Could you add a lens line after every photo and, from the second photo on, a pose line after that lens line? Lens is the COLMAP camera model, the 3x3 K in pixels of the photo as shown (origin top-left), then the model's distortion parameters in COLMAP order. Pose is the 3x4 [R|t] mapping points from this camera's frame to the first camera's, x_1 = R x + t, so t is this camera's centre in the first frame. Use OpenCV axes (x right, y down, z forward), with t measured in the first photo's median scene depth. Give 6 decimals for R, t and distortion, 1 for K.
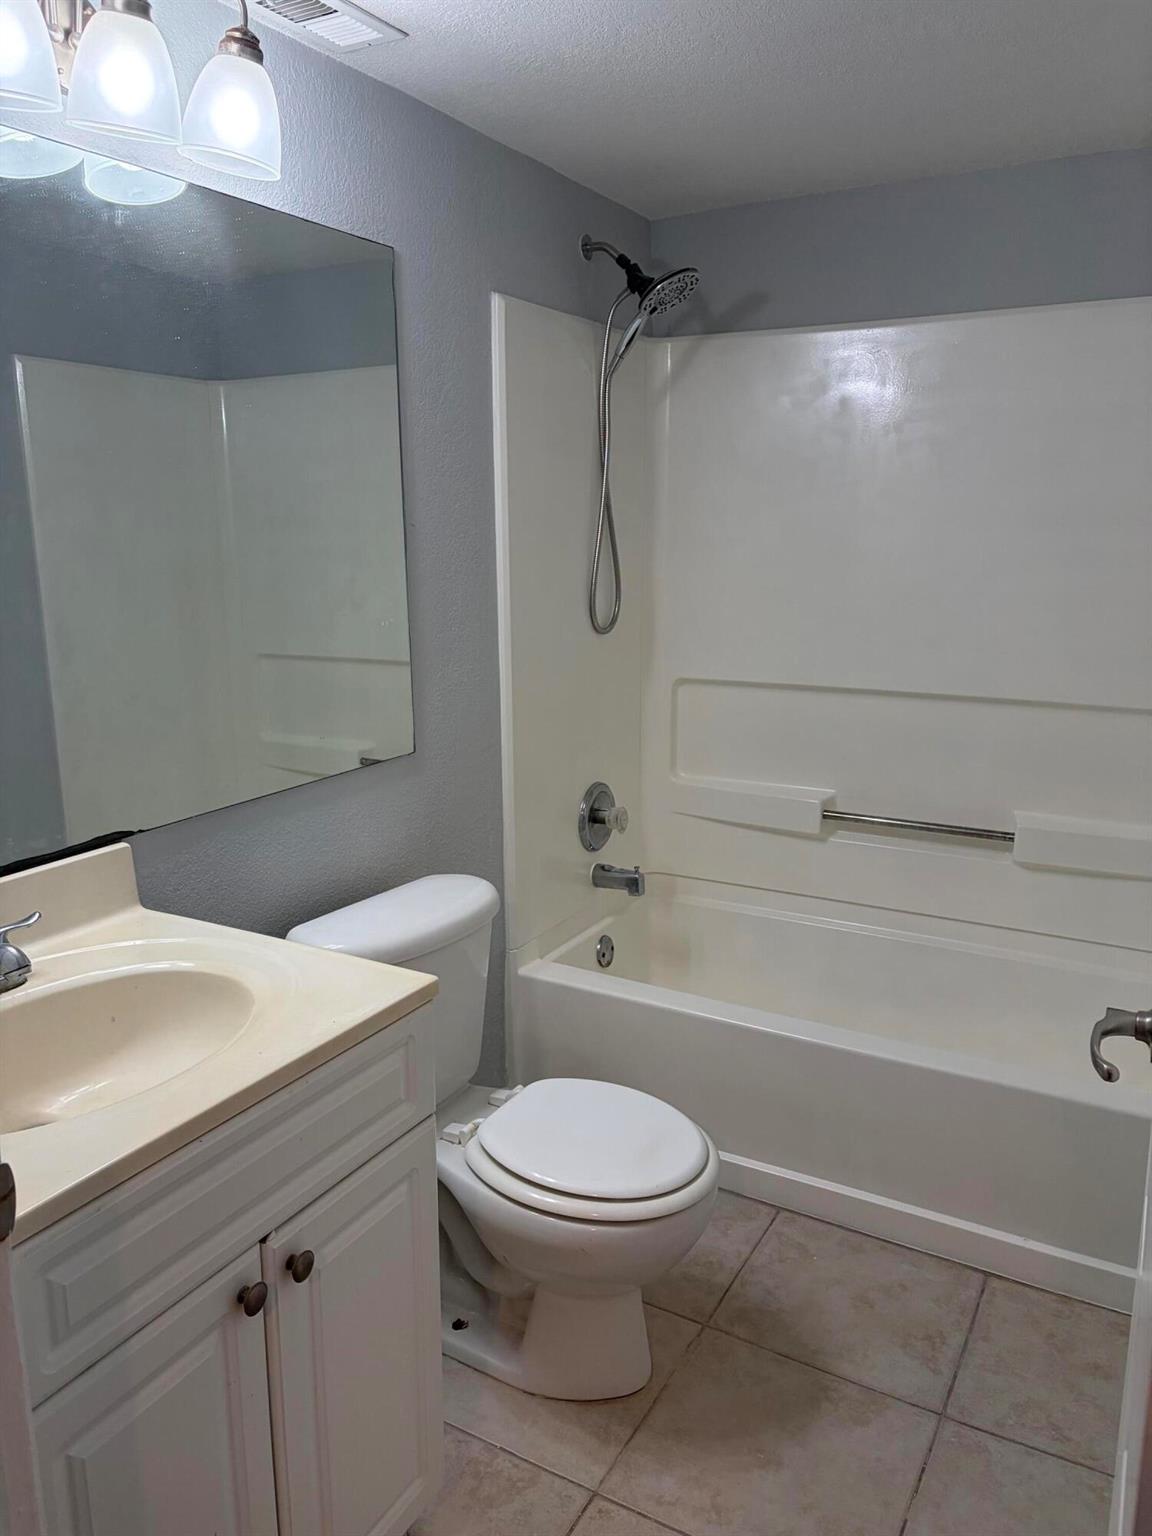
lens RADIAL K [[1161.0, 0, 576.8], [0, 1161.0, 775.8], [0, 0, 1]] dist [0.044043, -0.002350]
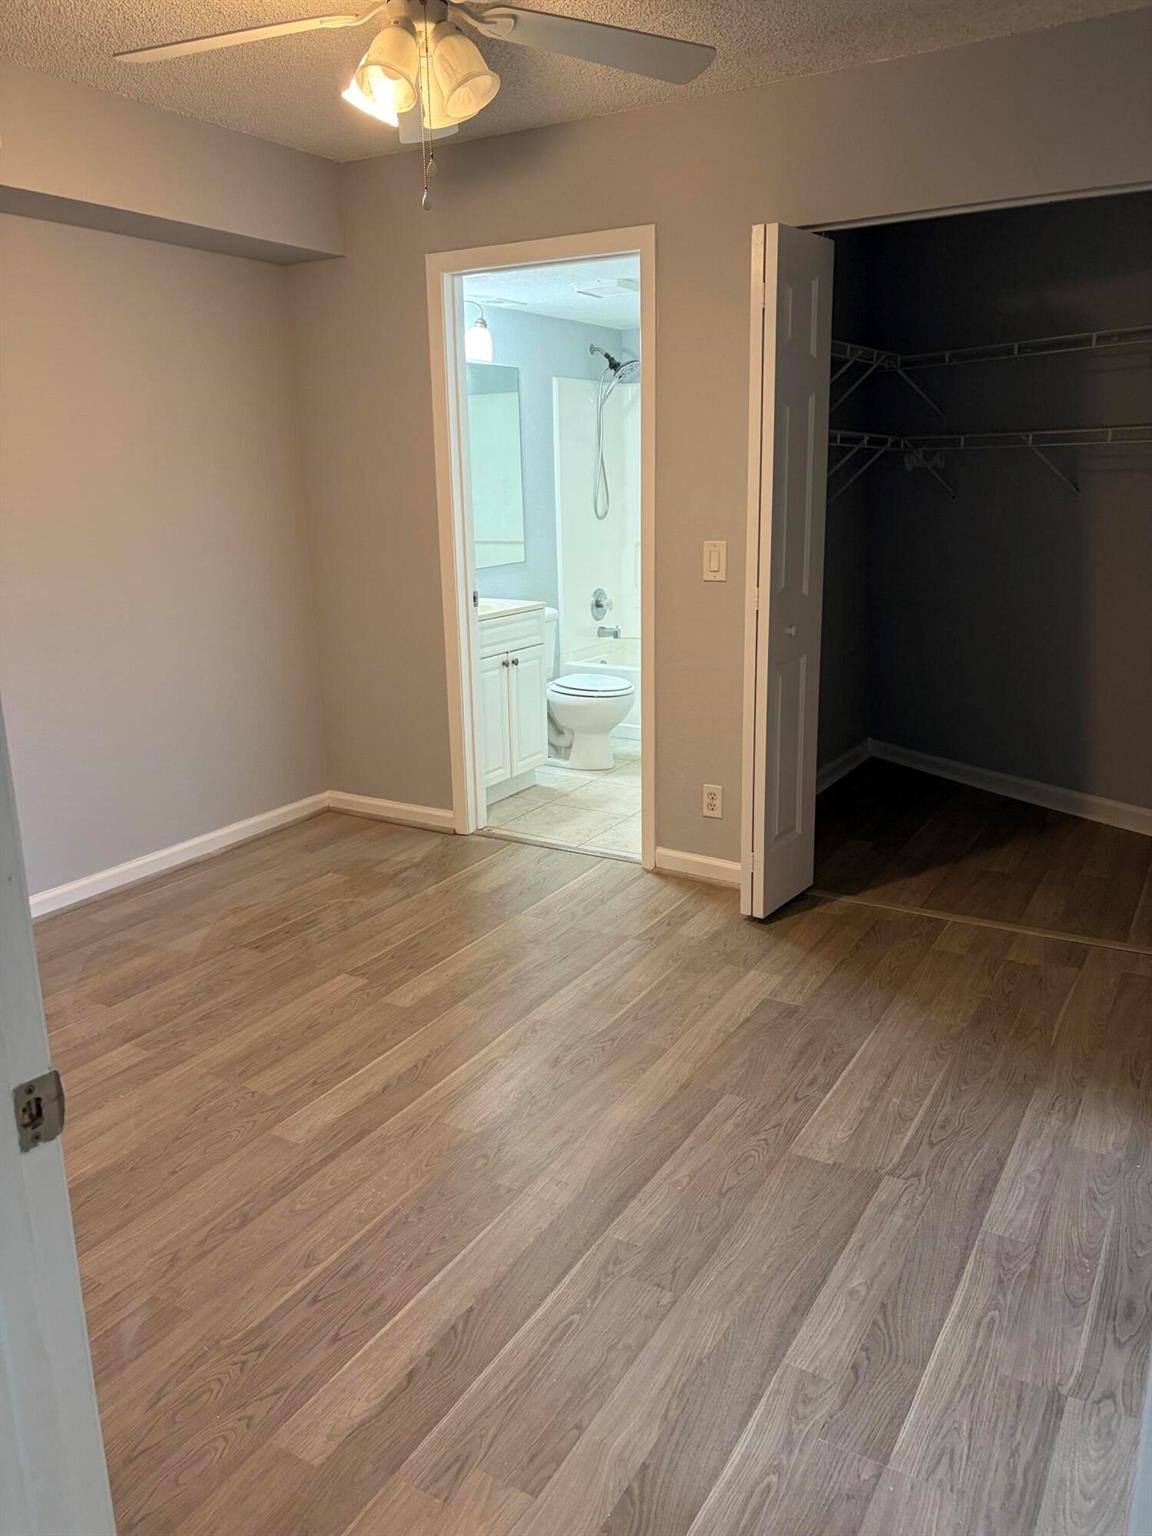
lens RADIAL K [[1161.0, 0, 576.8], [0, 1161.0, 775.8], [0, 0, 1]] dist [0.044043, -0.002350]
pose [[0.999662, -0.007973, -0.024739, 0.027855], [0.009037, 0.999026, 0.043193, 0.275096], [0.024371, -0.043402, 0.998760, -1.269160]]
